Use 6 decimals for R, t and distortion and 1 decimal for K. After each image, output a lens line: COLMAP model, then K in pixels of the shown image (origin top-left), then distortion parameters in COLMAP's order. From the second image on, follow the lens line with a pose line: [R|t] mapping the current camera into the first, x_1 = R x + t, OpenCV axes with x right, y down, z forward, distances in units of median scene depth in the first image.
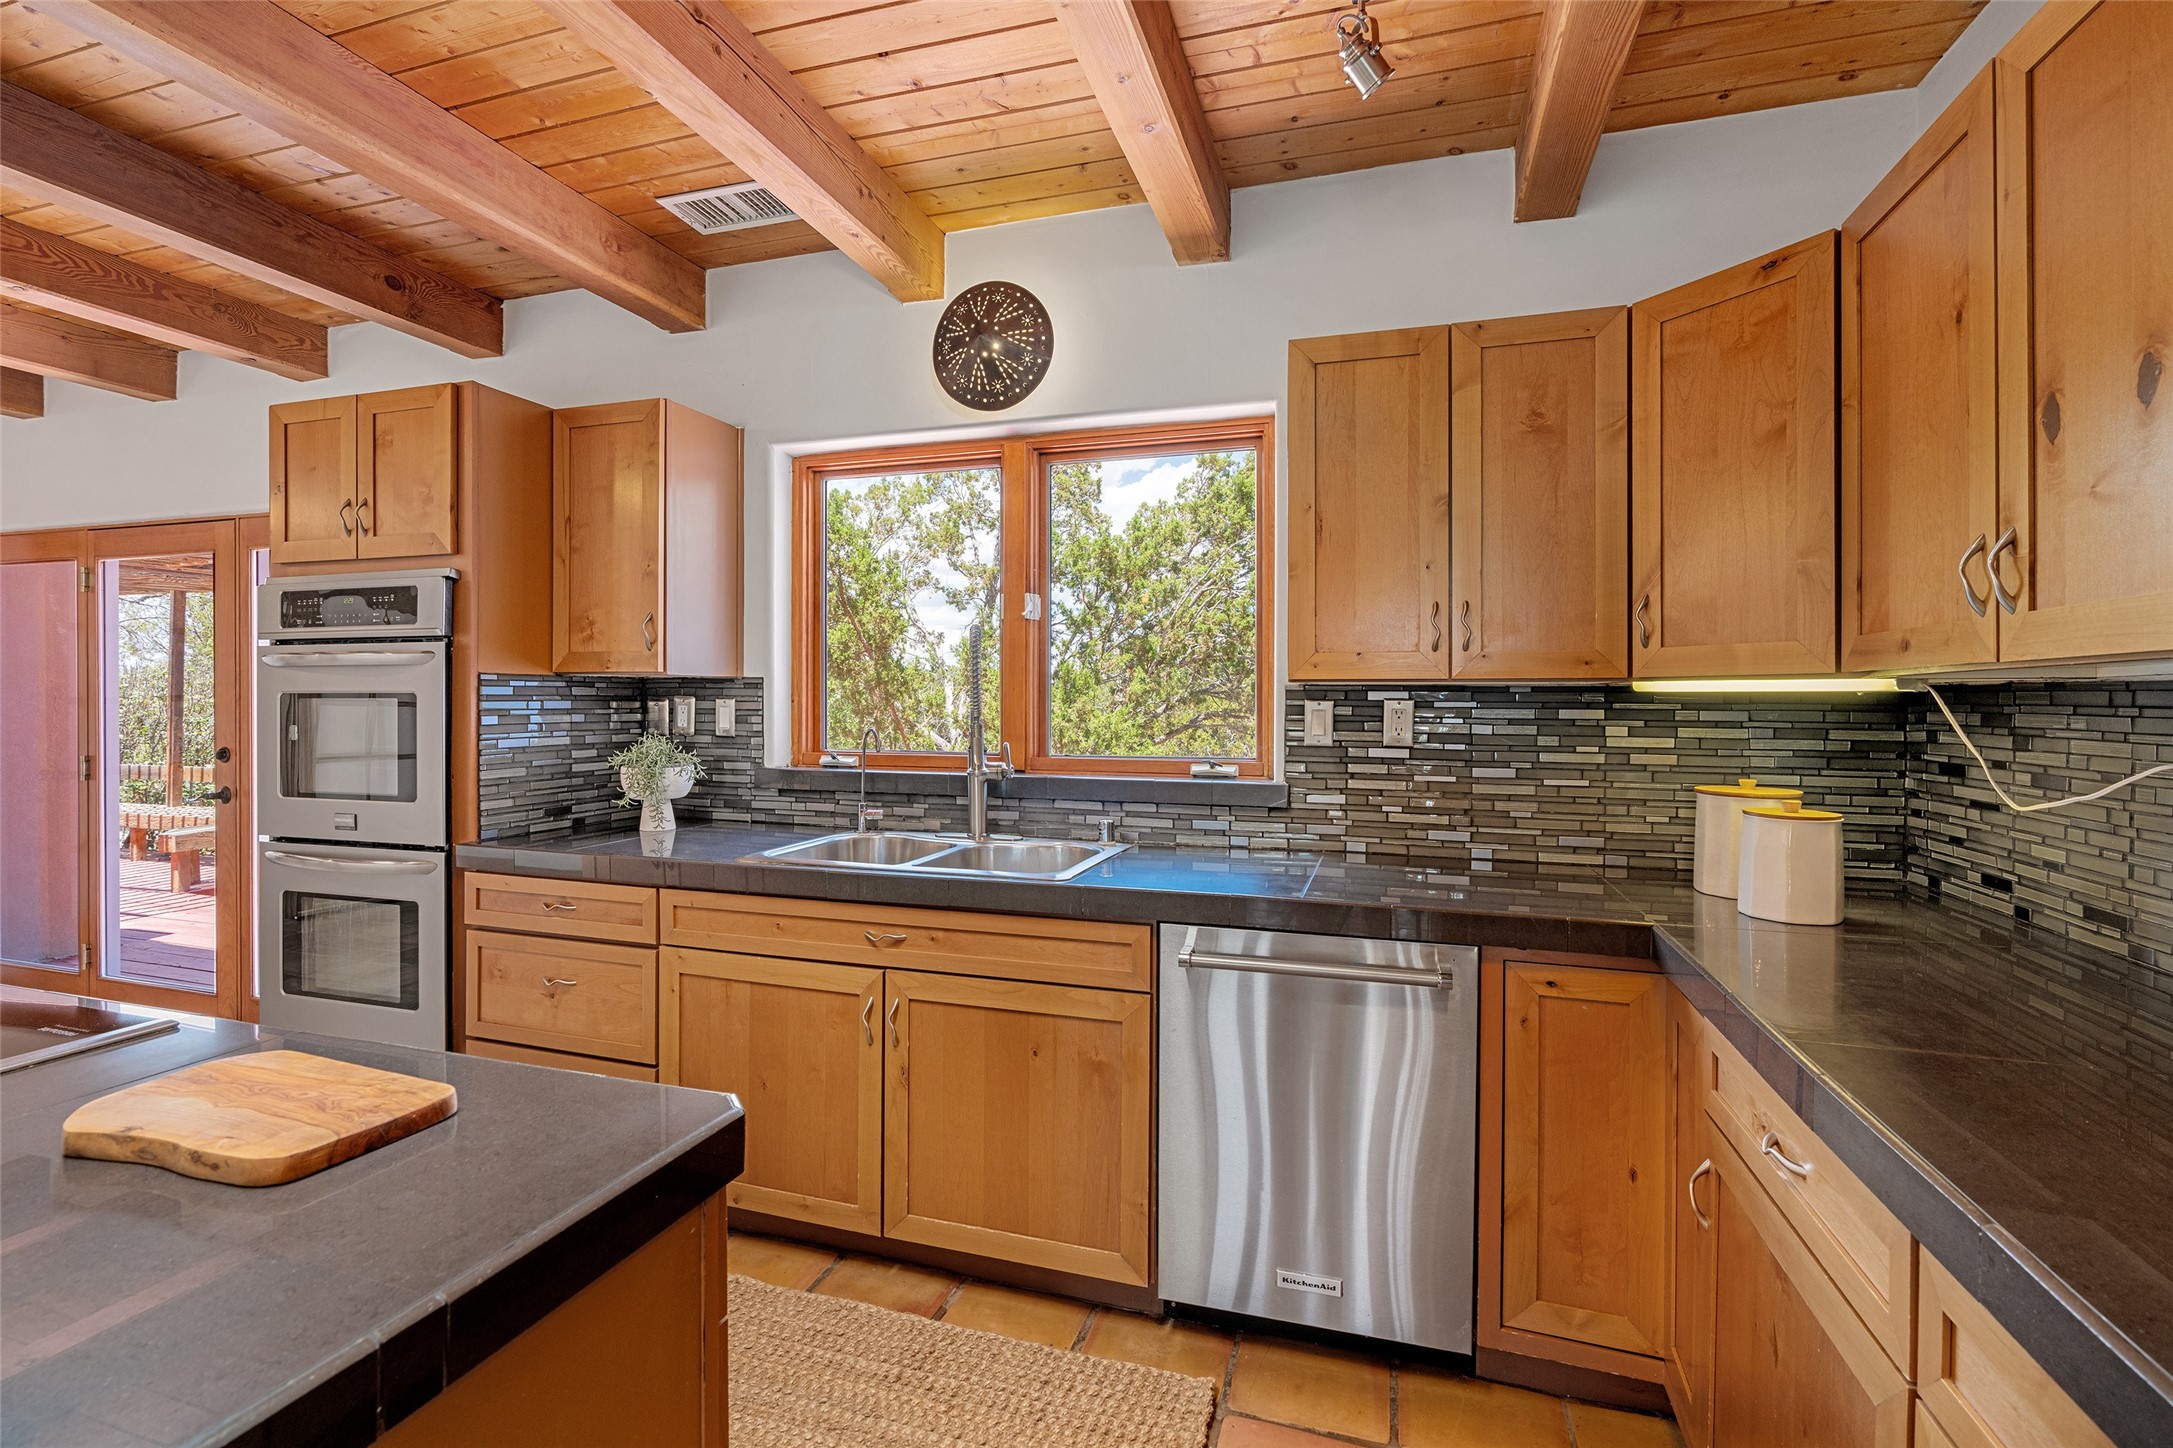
lens RADIAL K [[983.7, 0, 1087.3], [0, 983.7, 702.5], [0, 0, 1]] dist [-0.010489, 0.004839]
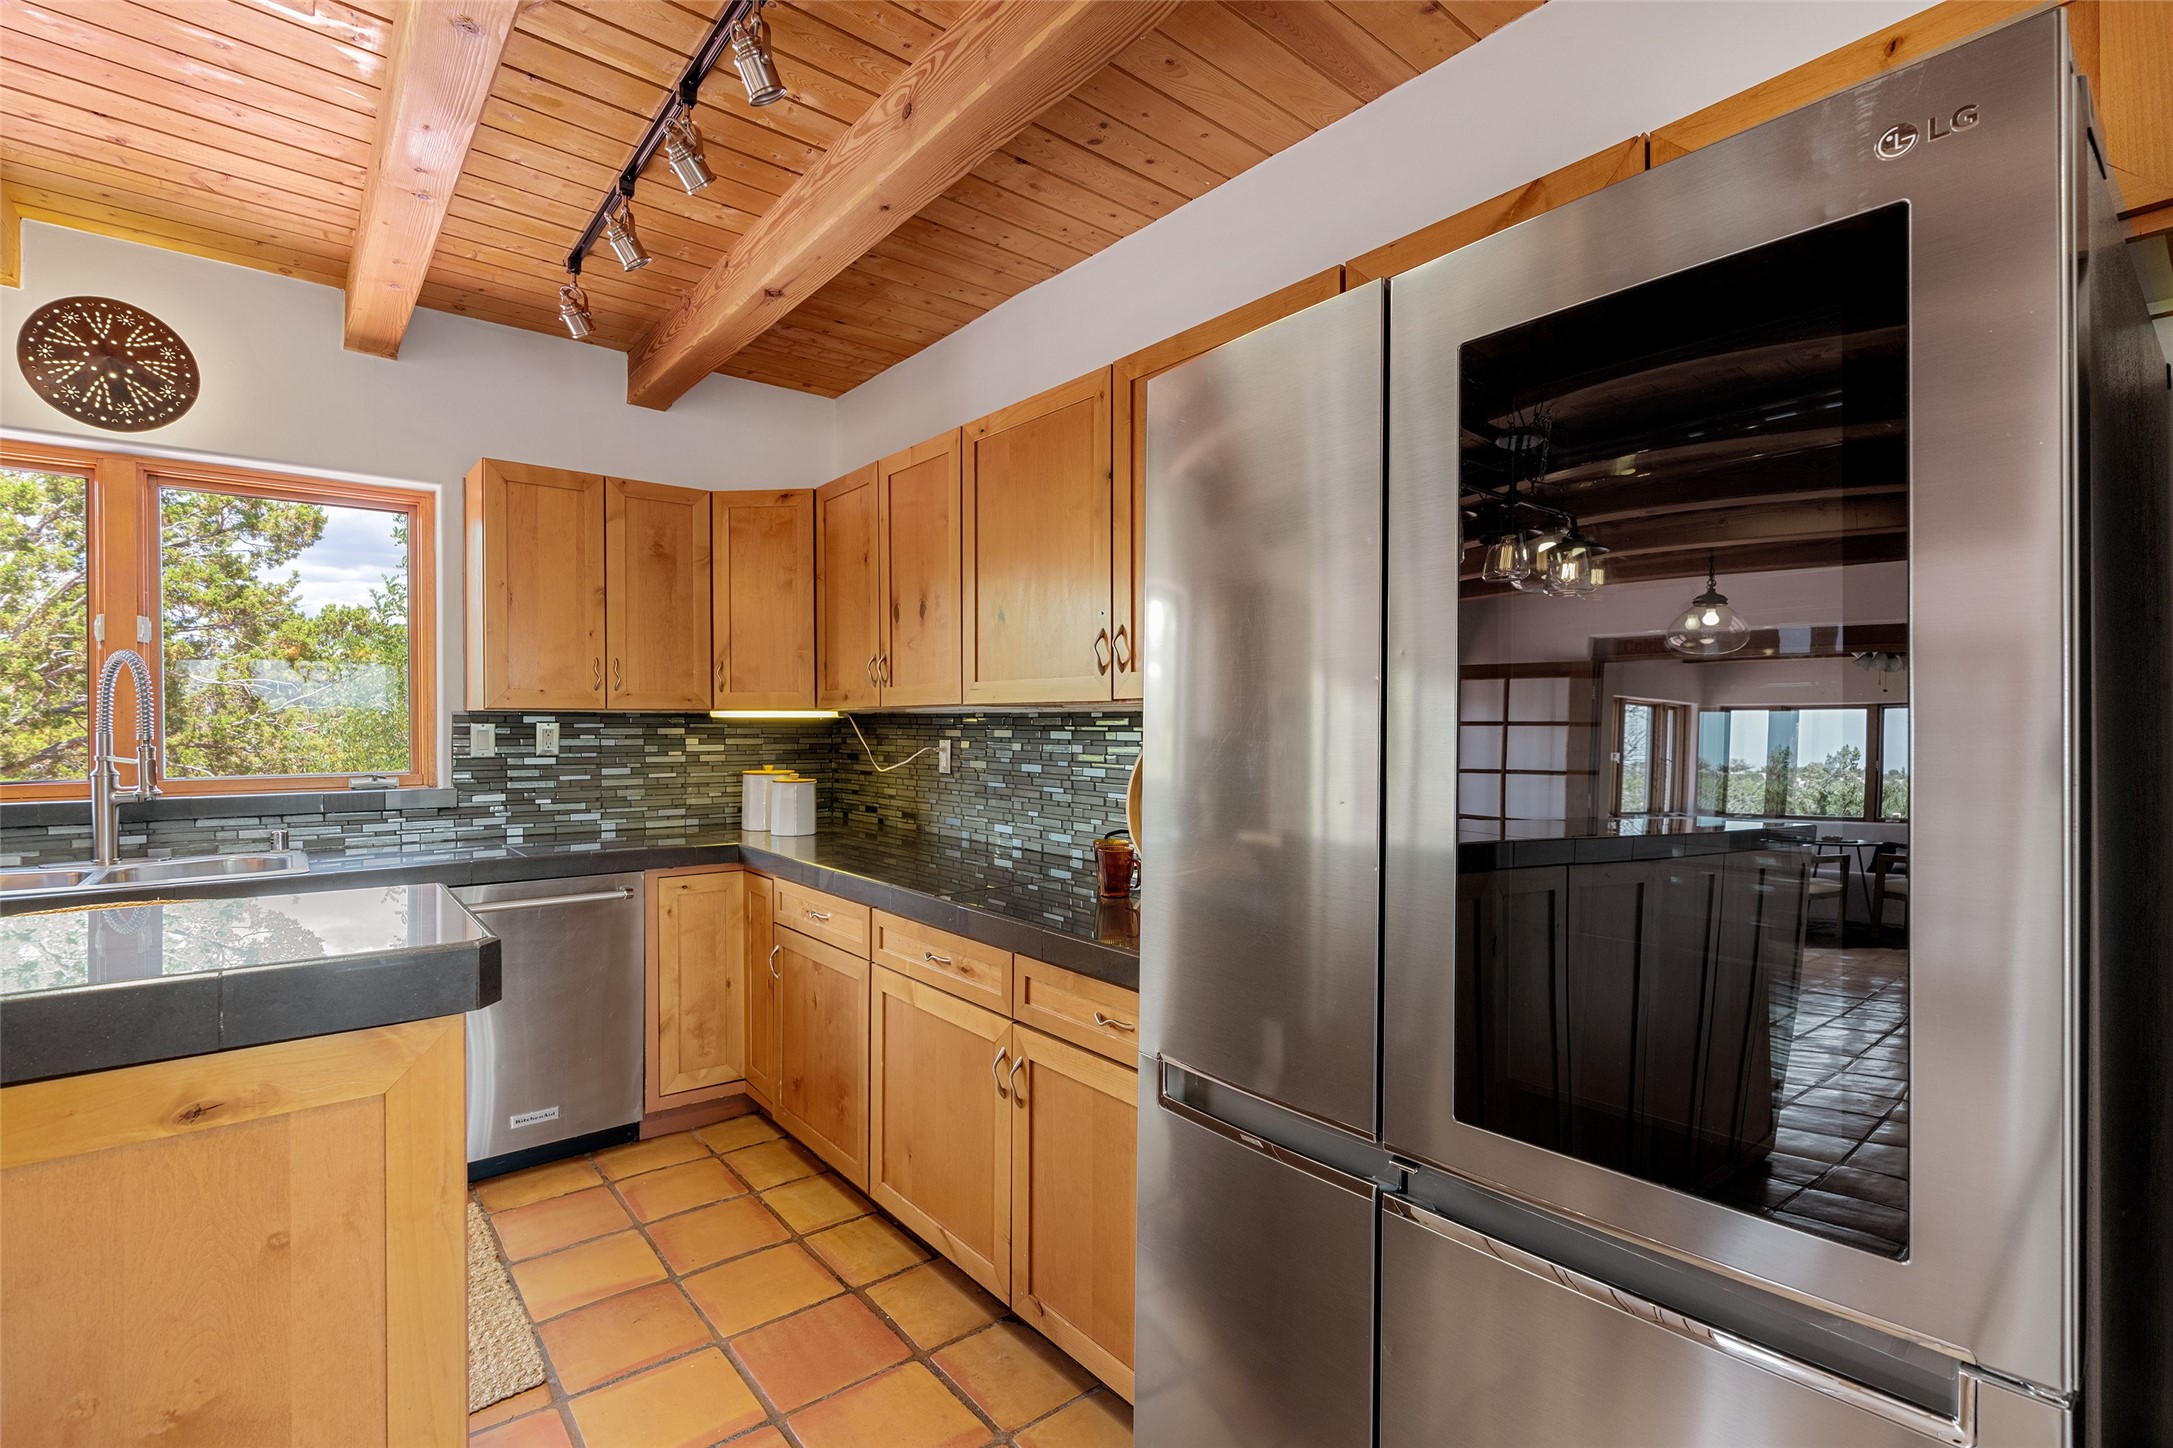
lens RADIAL K [[983.7, 0, 1088.7], [0, 983.7, 733.2], [0, 0, 1]] dist [-0.010489, 0.004839]
pose [[0.538266, -0.012066, 0.842689, -0.433715], [0.004255, 0.999924, 0.011599, -0.000213], [-0.842764, -0.002658, 0.538276, -0.384577]]
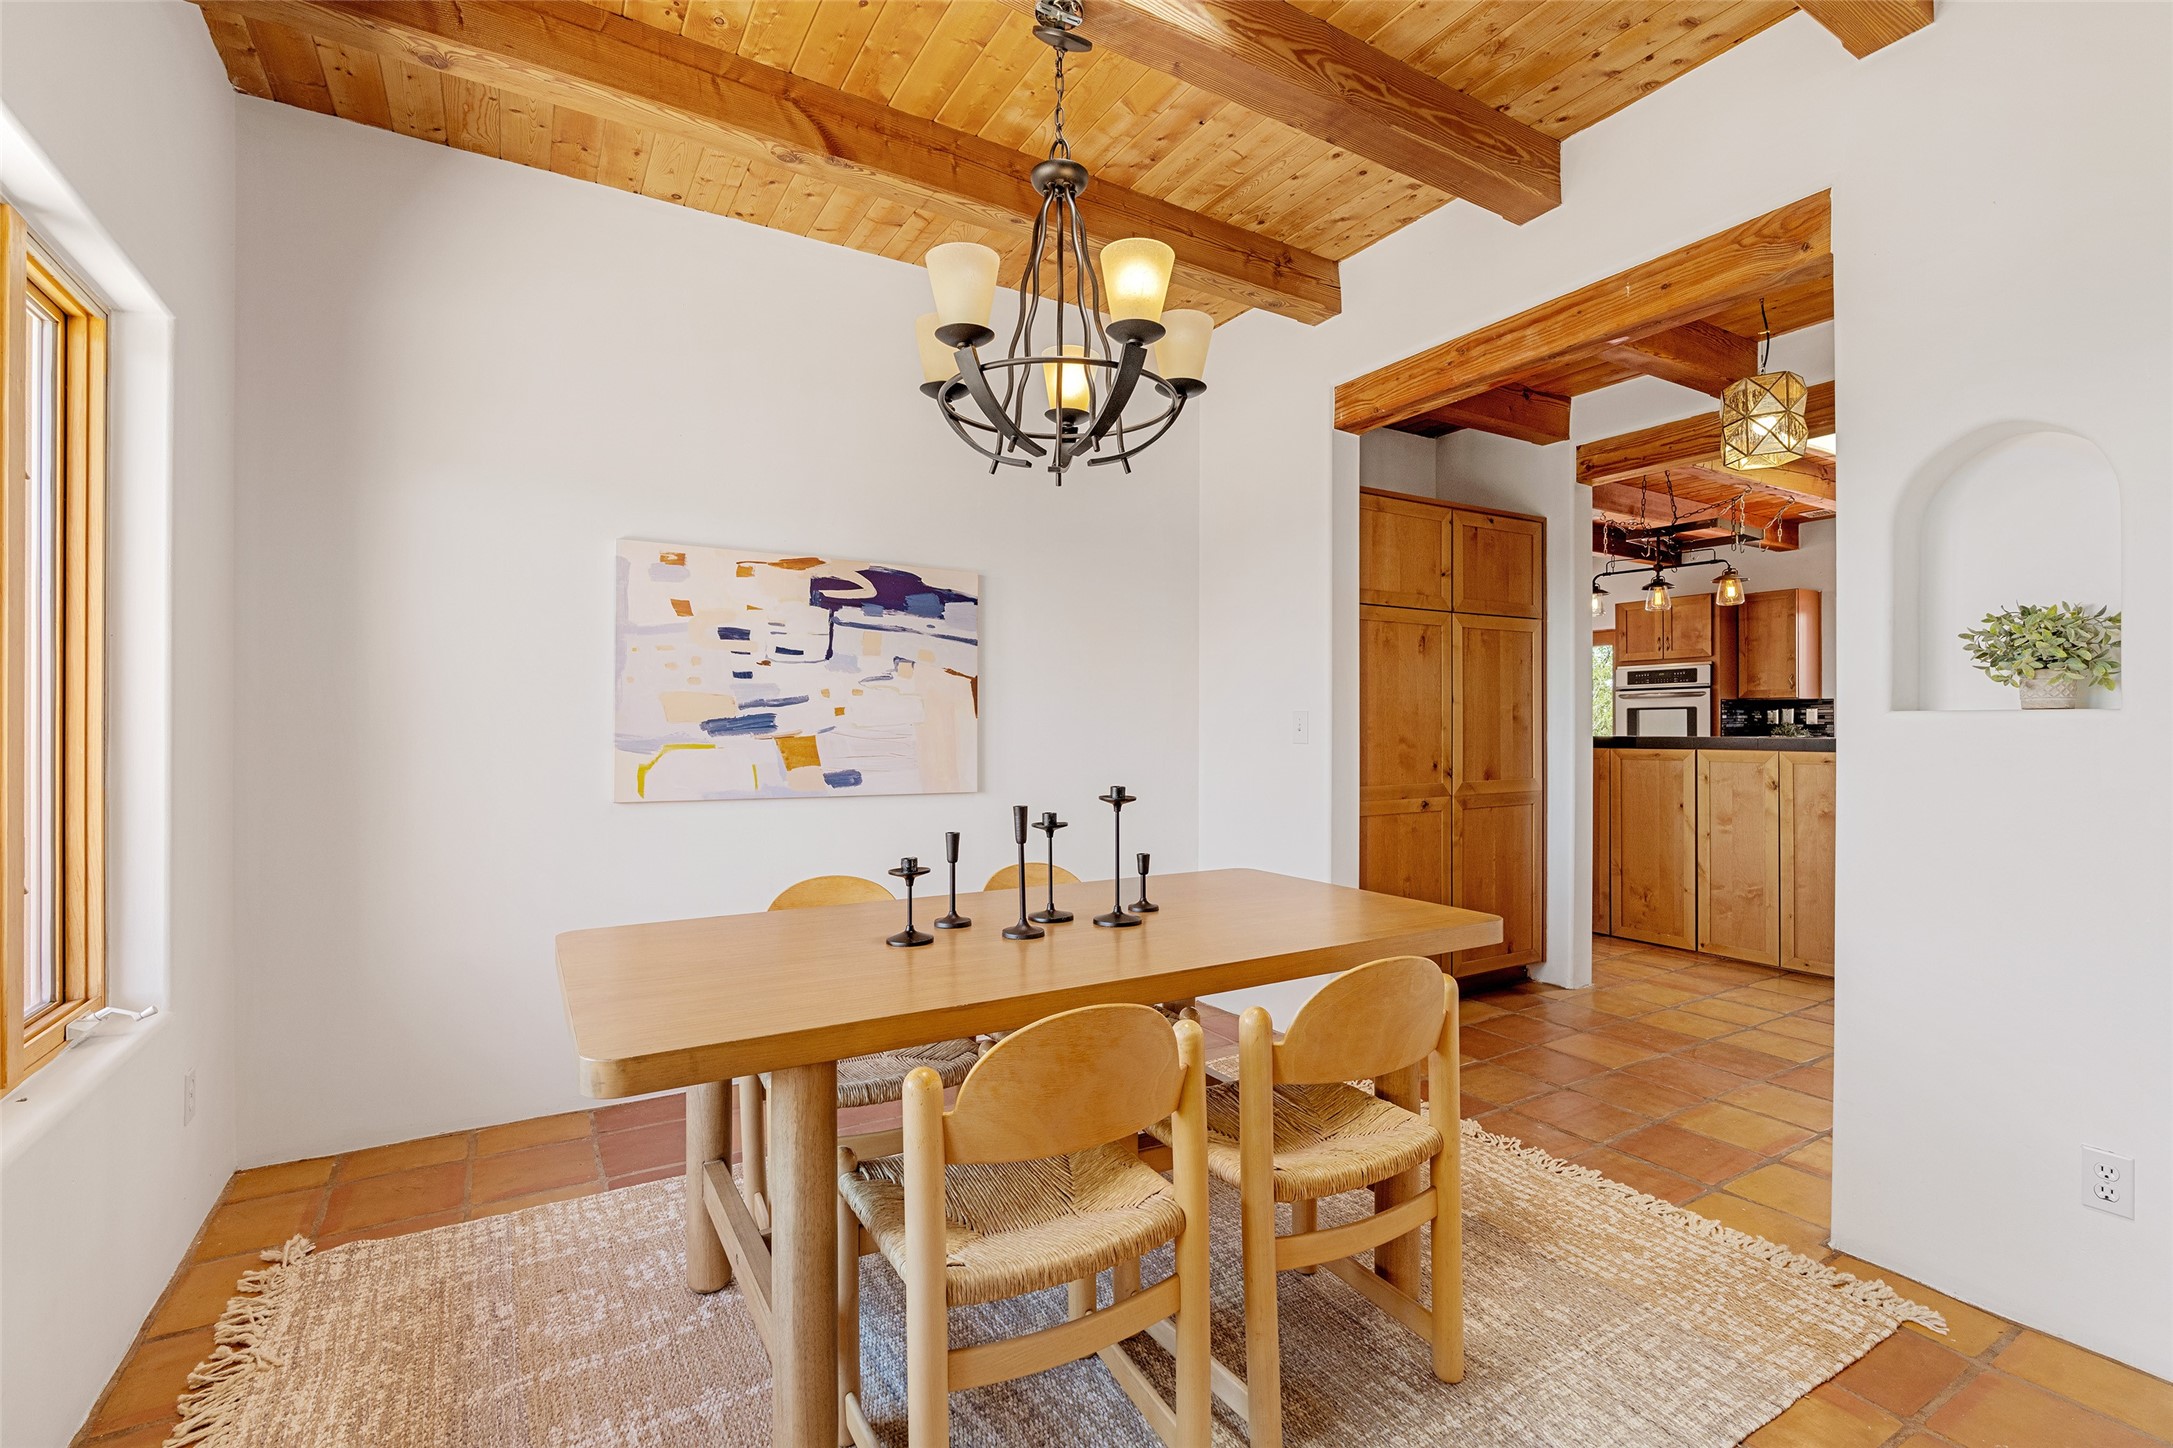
lens RADIAL K [[983.7, 0, 1091.3], [0, 983.7, 735.9], [0, 0, 1]] dist [-0.010489, 0.004839]
pose [[0.755533, -0.002243, -0.655107, -0.170454], [0.002152, 0.999997, -0.000942, 0.071998], [0.655107, -0.000698, 0.755536, -2.243797]]
